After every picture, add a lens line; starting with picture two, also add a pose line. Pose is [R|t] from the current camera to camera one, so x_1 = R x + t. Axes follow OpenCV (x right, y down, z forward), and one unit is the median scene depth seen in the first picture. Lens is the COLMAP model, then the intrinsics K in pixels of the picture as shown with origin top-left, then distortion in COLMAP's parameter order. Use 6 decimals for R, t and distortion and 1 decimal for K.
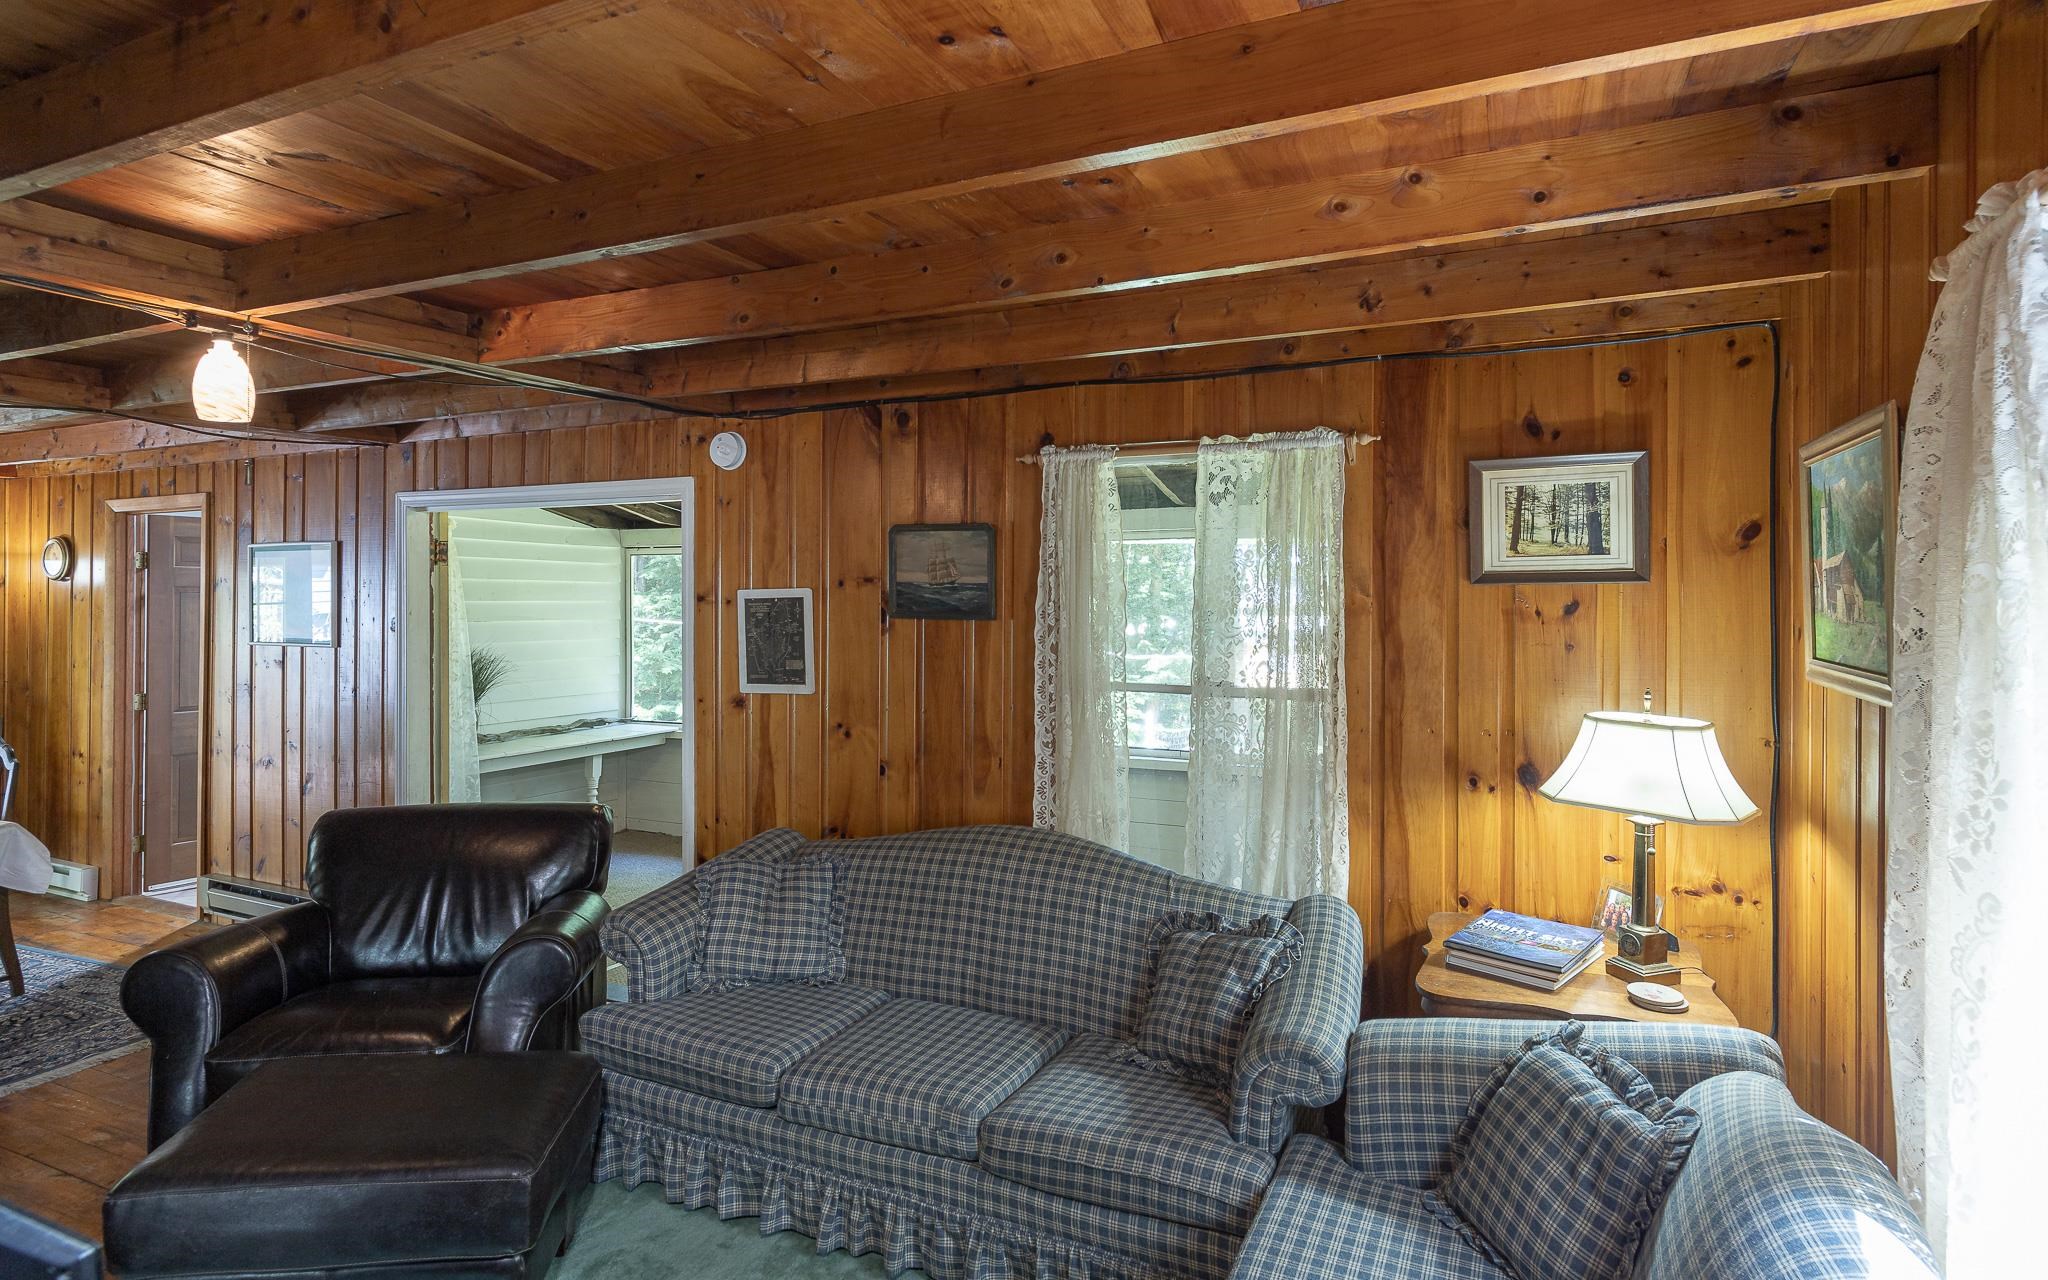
lens RADIAL K [[1068.7, 0, 1025.8], [0, 1068.7, 588.6], [0, 0, 1]] dist [0.000703, -0.001203]
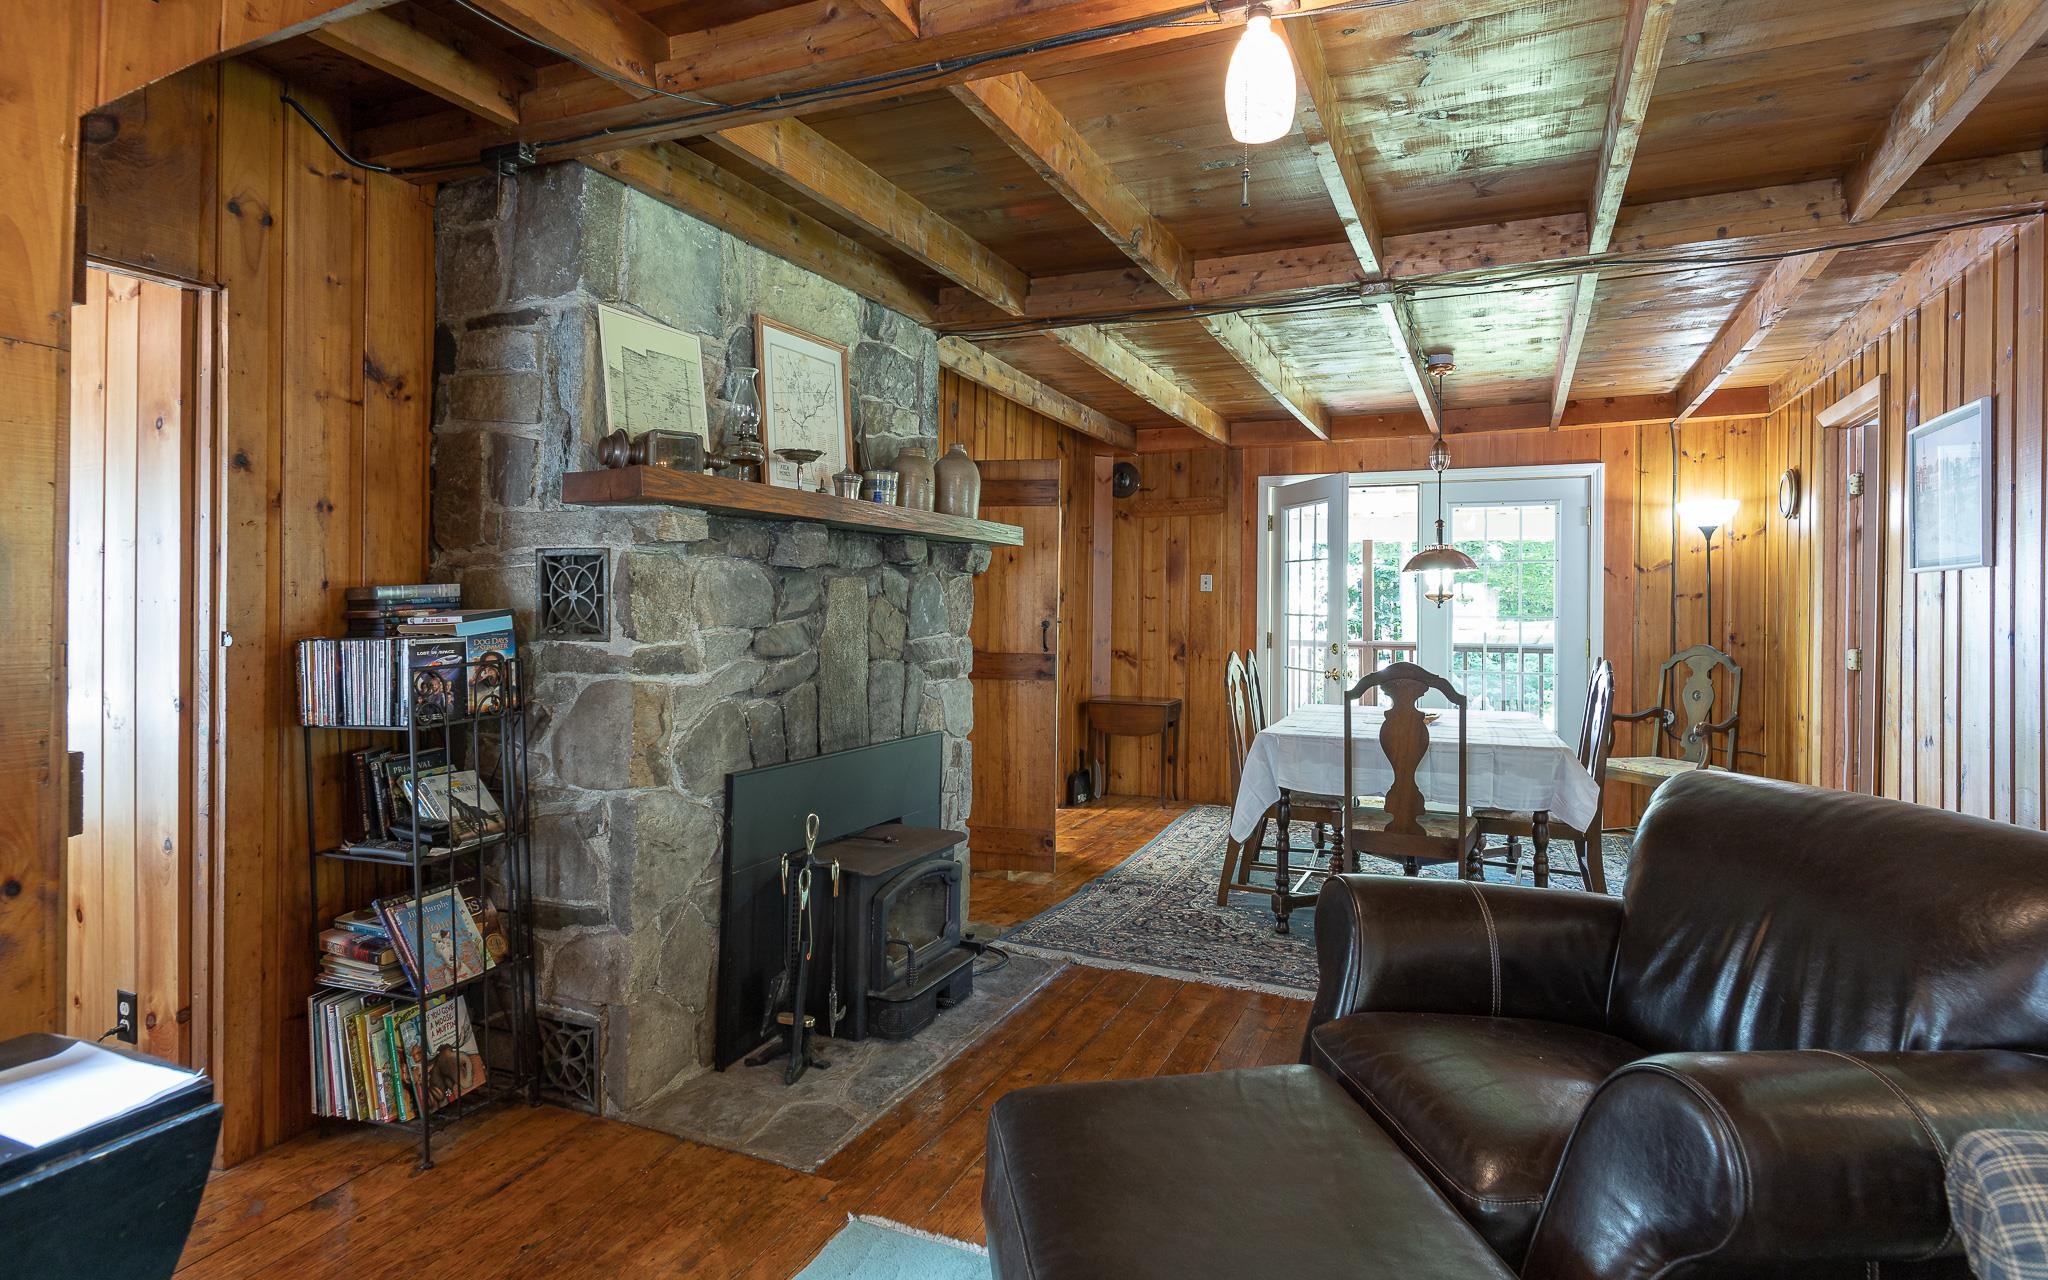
lens RADIAL K [[1083.2, 0, 996.5], [0, 1083.2, 591.2], [0, 0, 1]] dist [0.003442, -0.001376]
pose [[0.001623, -0.011615, -0.999931, -0.019911], [-0.004995, 0.999920, -0.011623, 0.117900], [0.999986, 0.005013, 0.001565, 0.615923]]
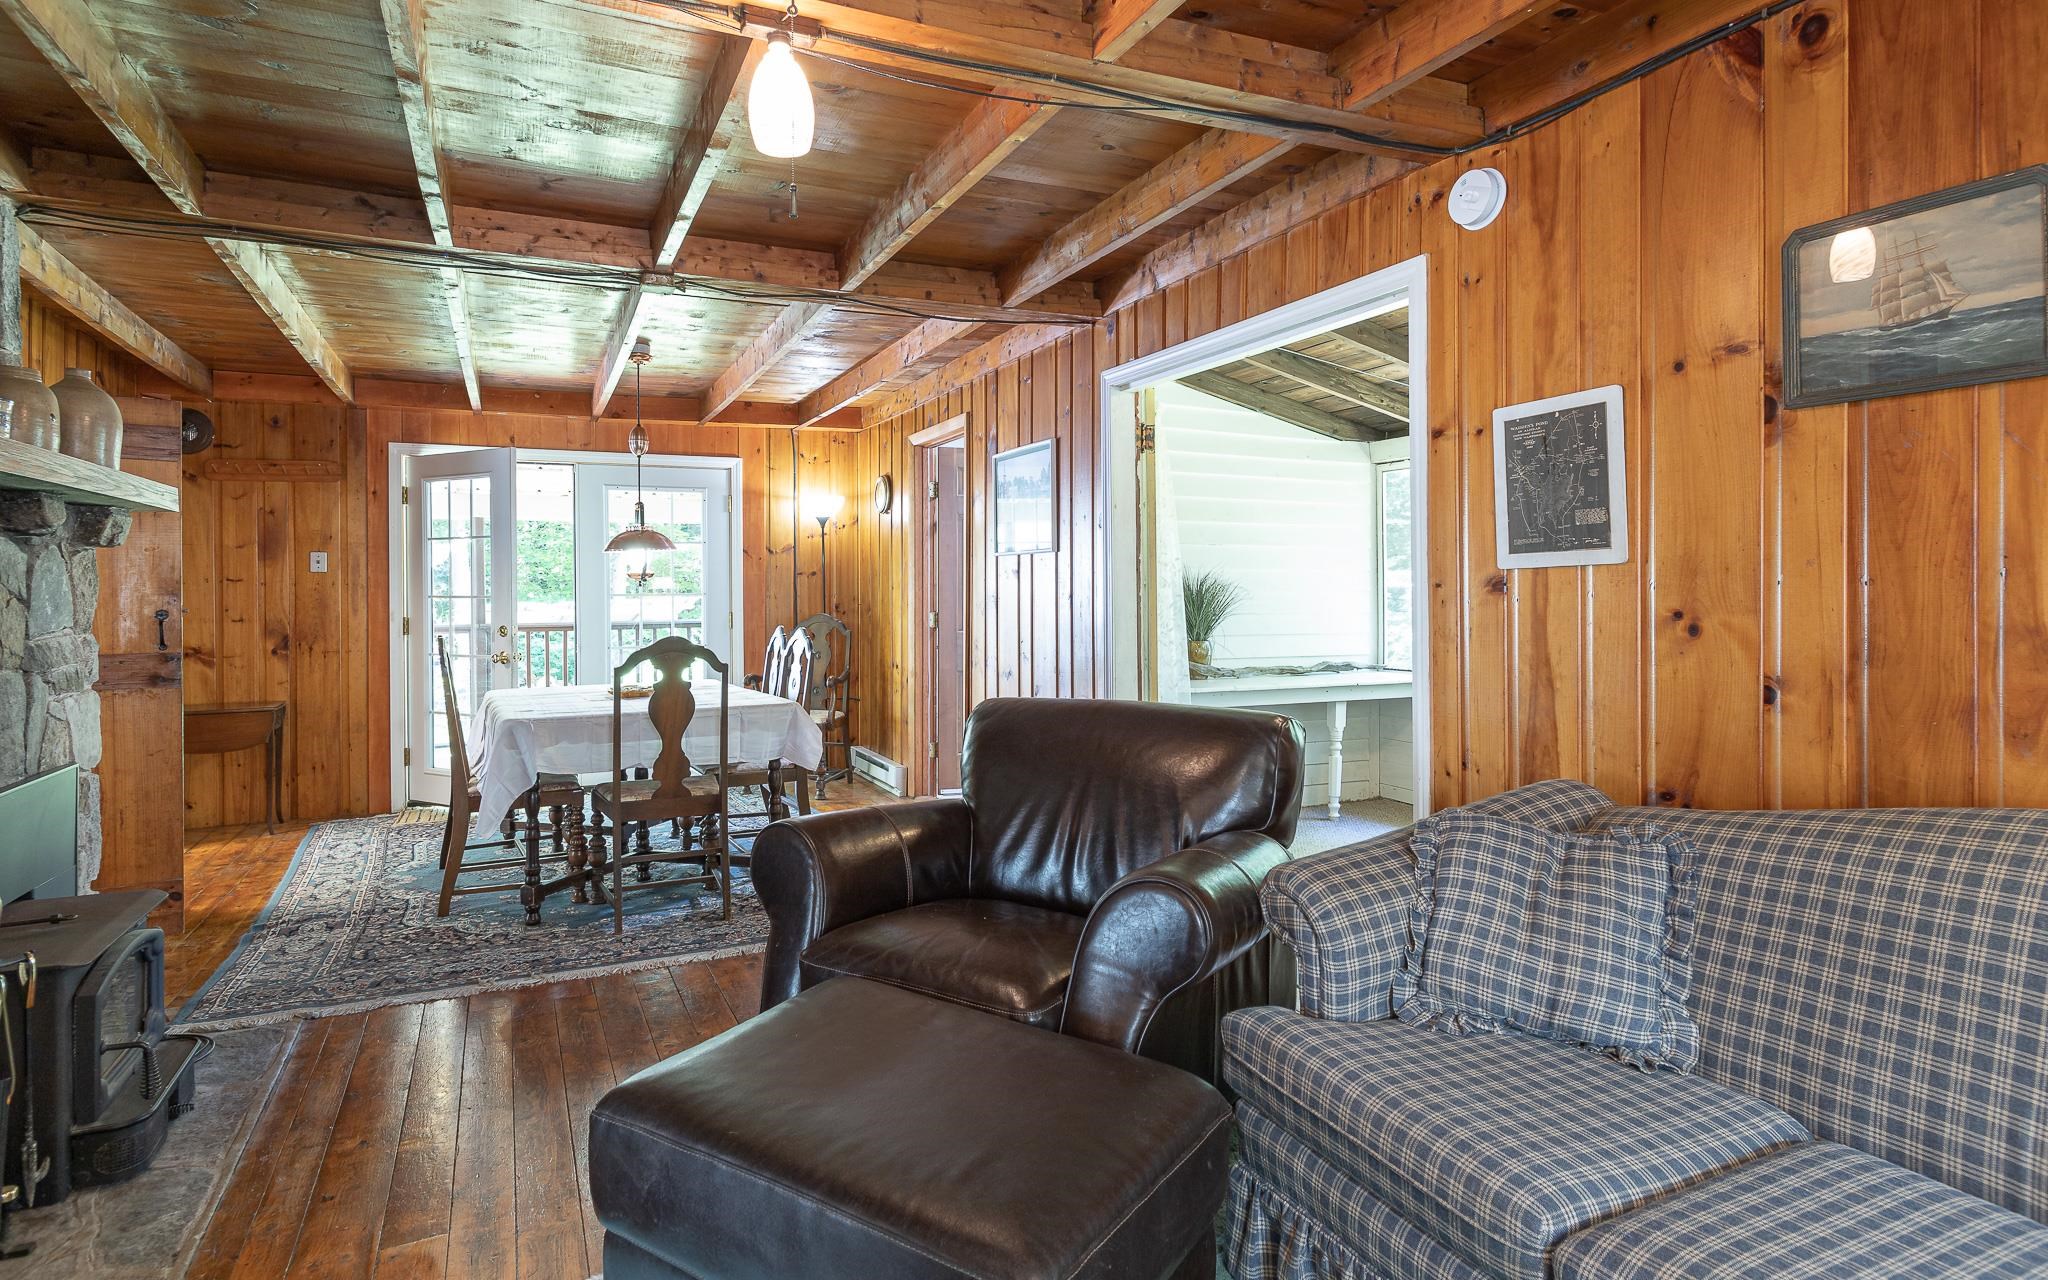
lens RADIAL K [[1090.6, 0, 1026.6], [0, 1090.6, 589.2], [0, 0, 1]] dist [-0.000390, -0.000962]
pose [[0.765725, -0.003369, -0.643159, -0.073608], [0.009496, 0.999937, 0.006068, 0.120673], [0.643098, -0.010754, 0.765708, 0.369674]]
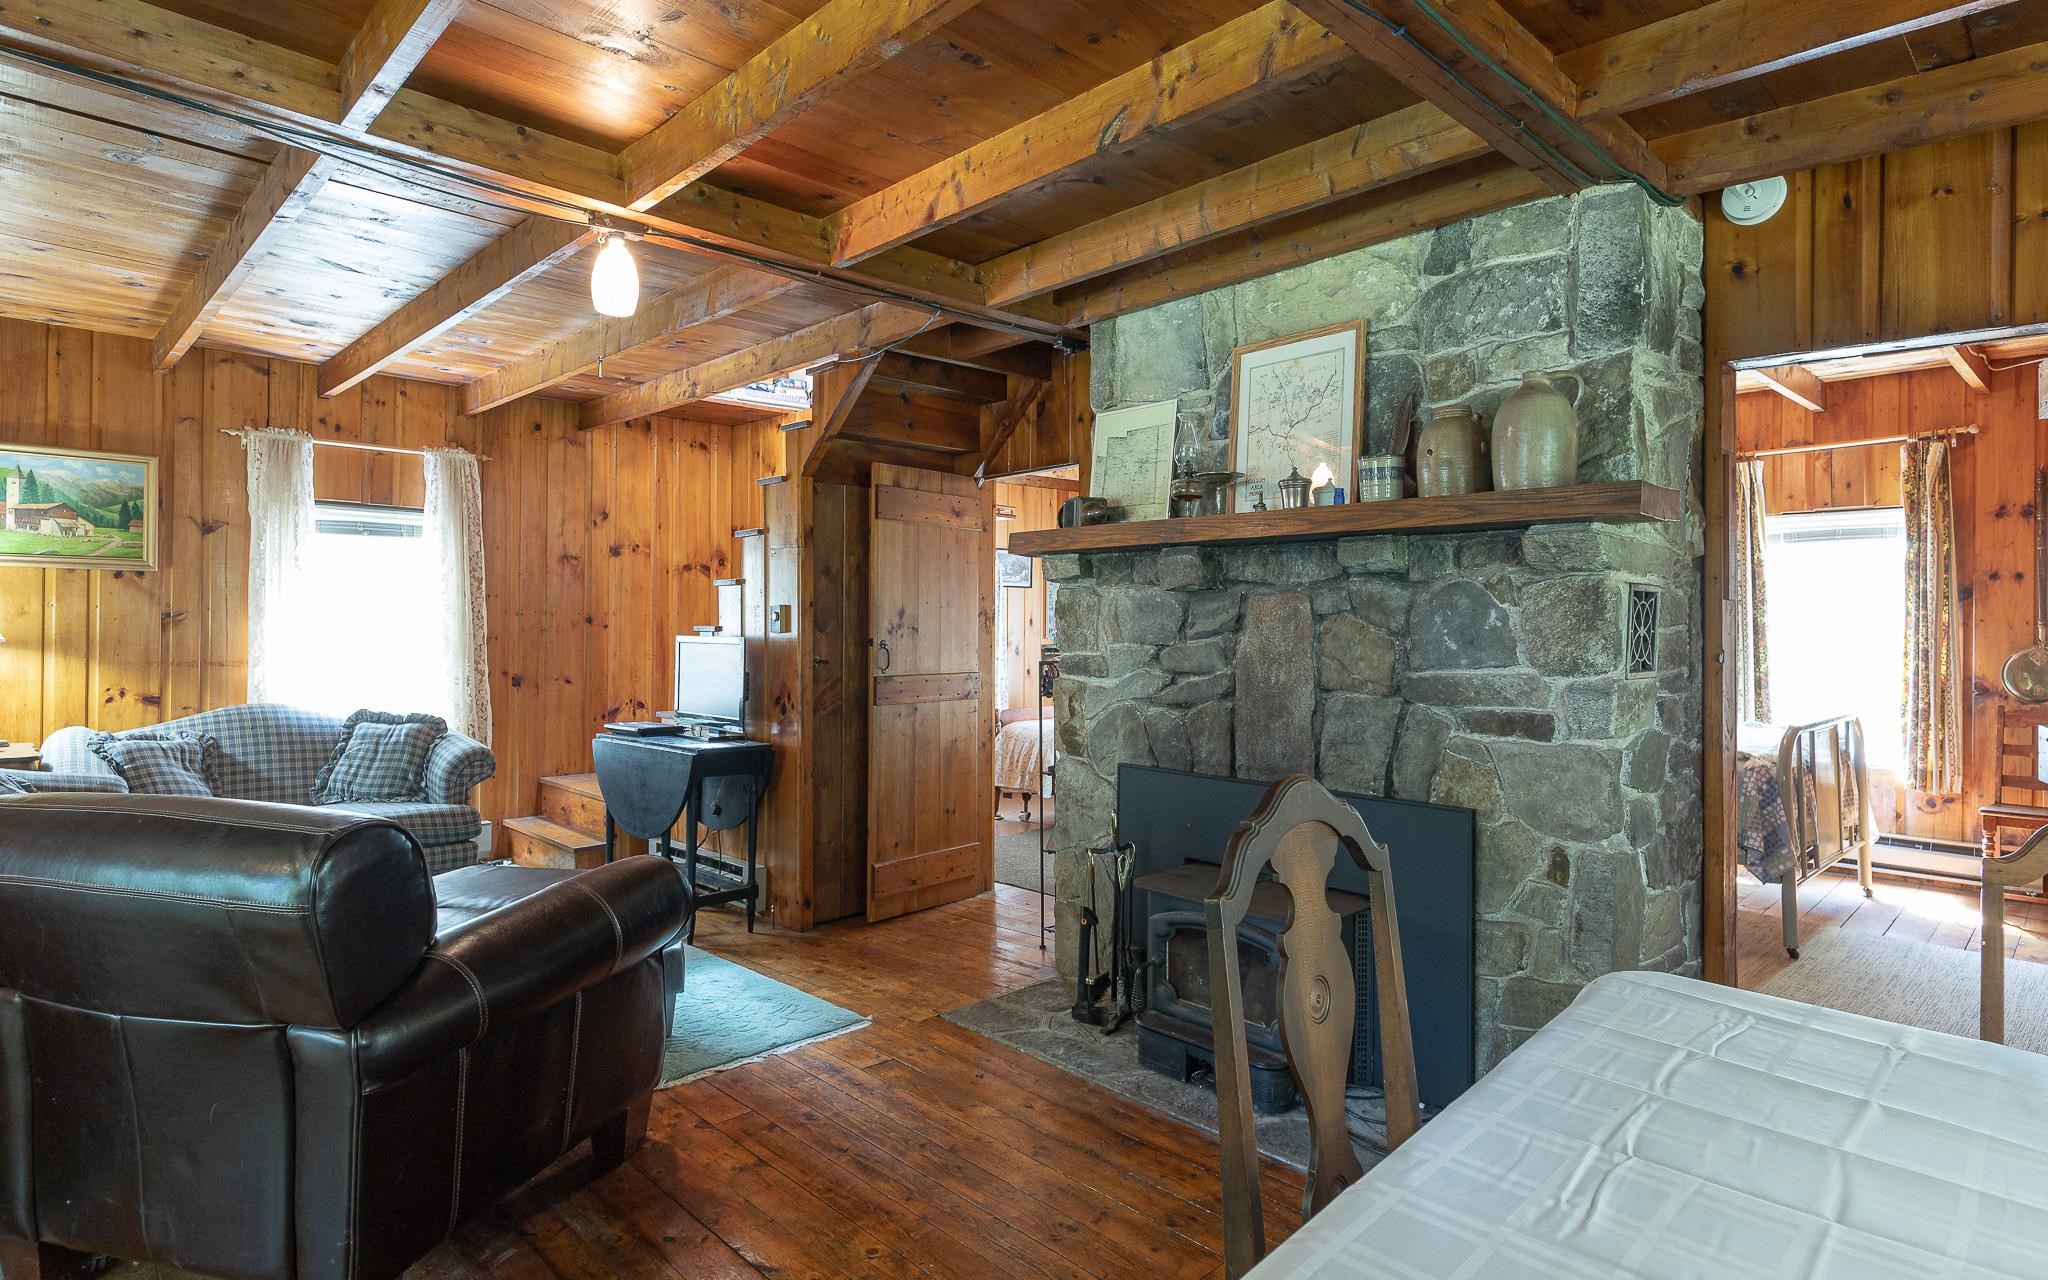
lens RADIAL K [[1071.6, 0, 1025.4], [0, 1071.6, 614.3], [0, 0, 1]] dist [-0.001568, -0.001180]
pose [[-0.935426, 0.001346, 0.353520, -1.236590], [-0.002915, 0.999929, -0.011520, 0.122189], [-0.353511, -0.011807, -0.935356, 1.465430]]
